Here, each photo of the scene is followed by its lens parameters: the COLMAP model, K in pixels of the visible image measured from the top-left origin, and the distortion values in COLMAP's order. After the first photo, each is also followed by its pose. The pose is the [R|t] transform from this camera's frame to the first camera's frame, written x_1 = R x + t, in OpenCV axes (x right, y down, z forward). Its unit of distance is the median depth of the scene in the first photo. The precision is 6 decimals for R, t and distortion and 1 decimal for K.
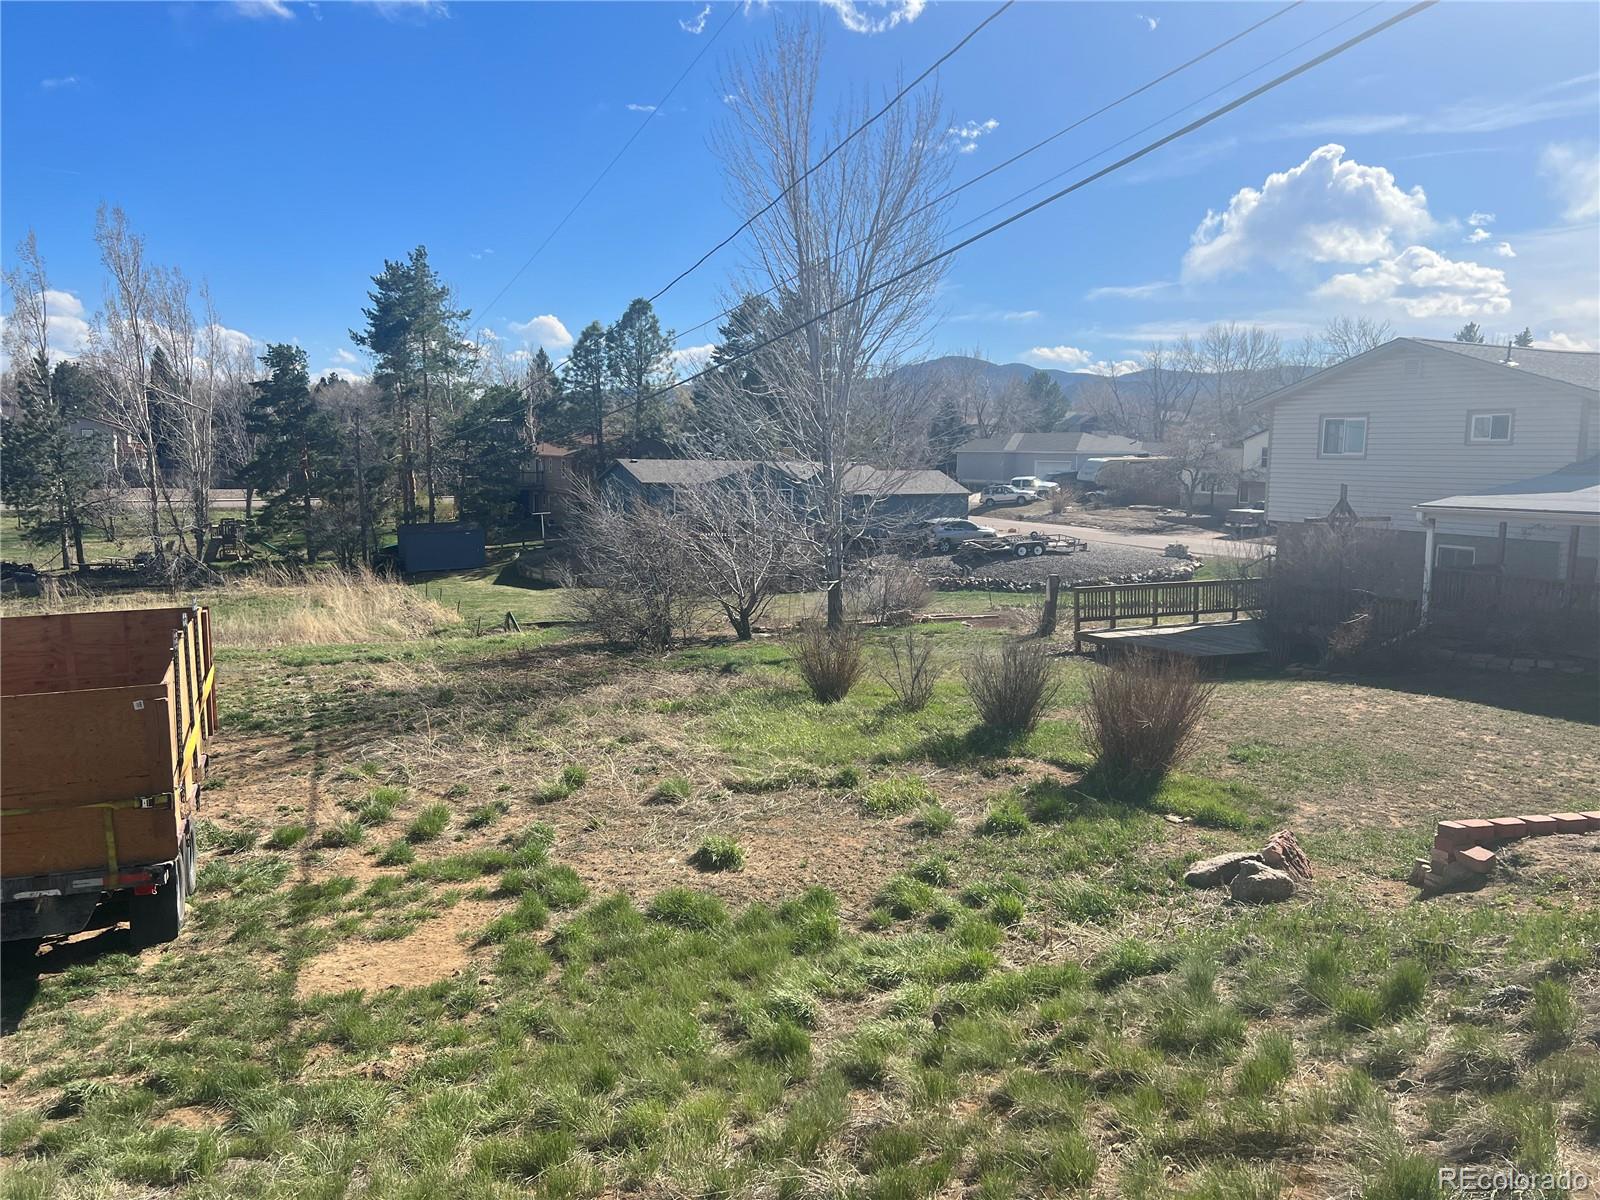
lens RADIAL K [[1191.4, 0, 798.8], [0, 1191.4, 574.5], [0, 0, 1]] dist [0.043973, -0.049983]
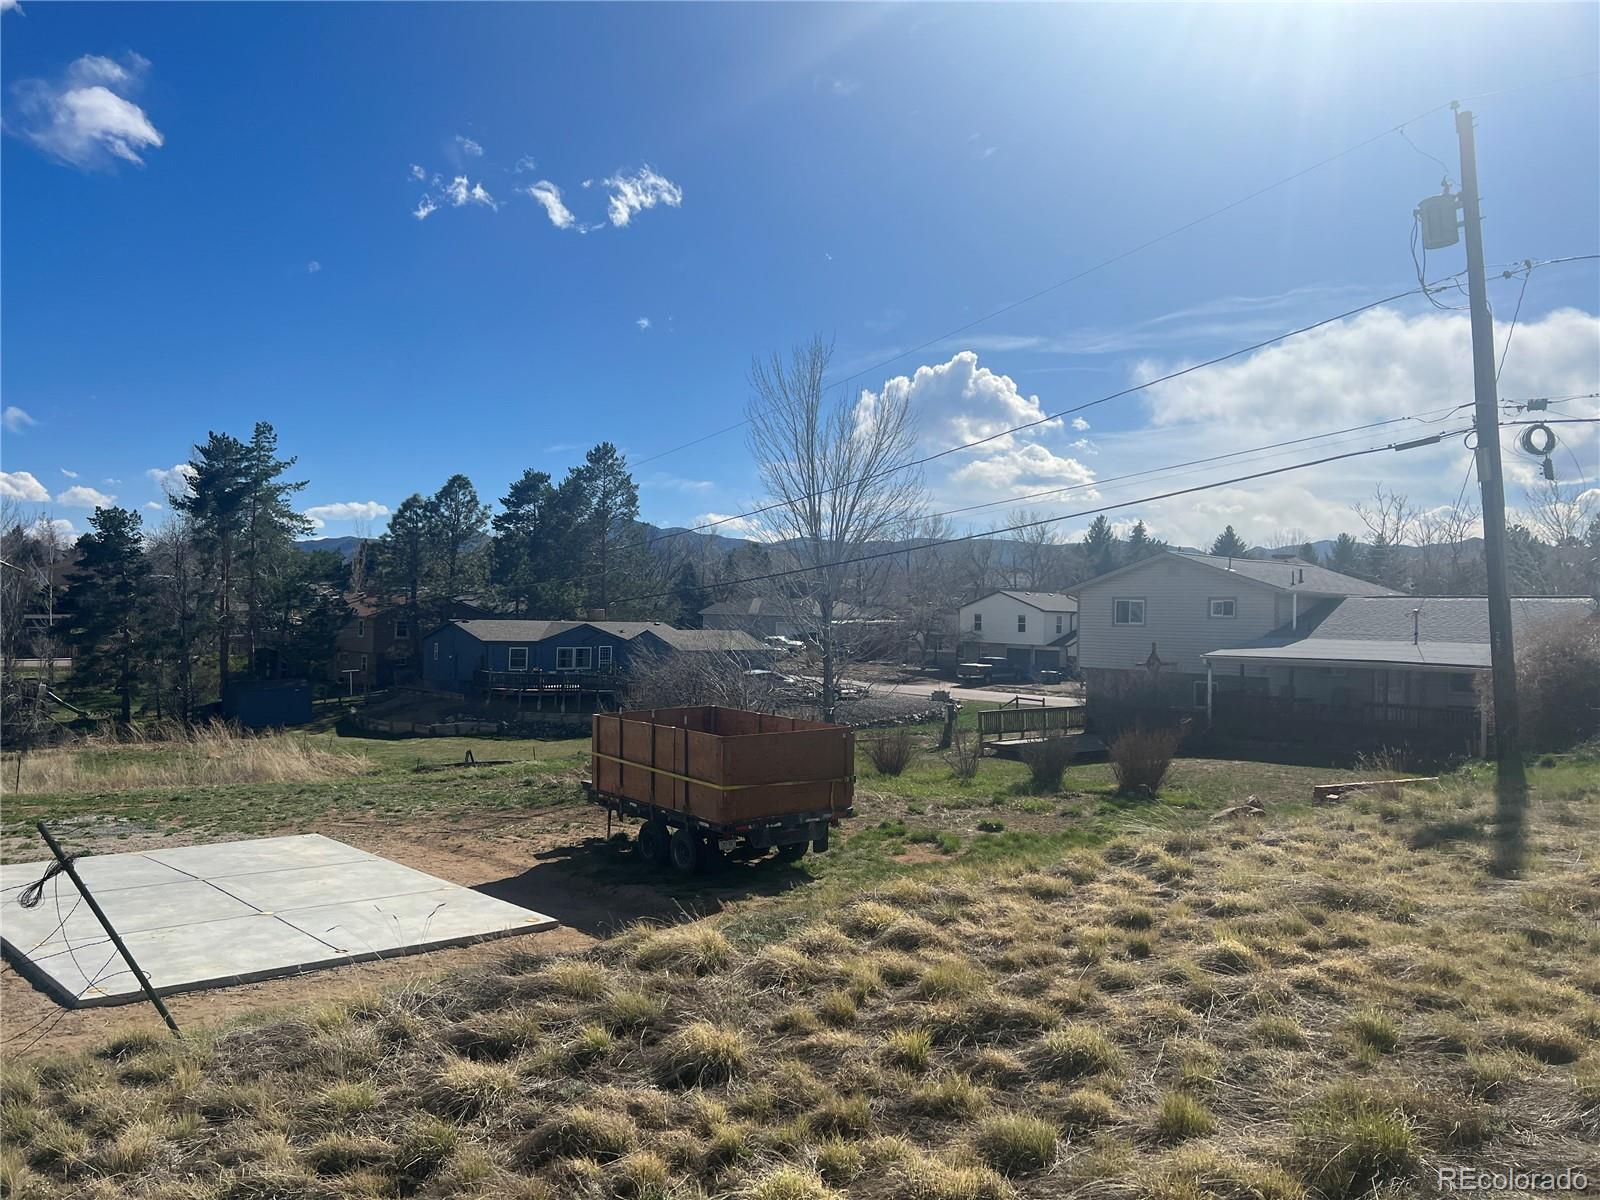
lens RADIAL K [[1180.4, 0, 797.3], [0, 1180.4, 601.6], [0, 0, 1]] dist [0.065167, -0.056994]
pose [[0.962867, 0.009107, 0.269823, -0.129898], [0.020750, 0.993978, -0.107594, 0.009523], [-0.269178, 0.109197, 0.956880, -0.121523]]
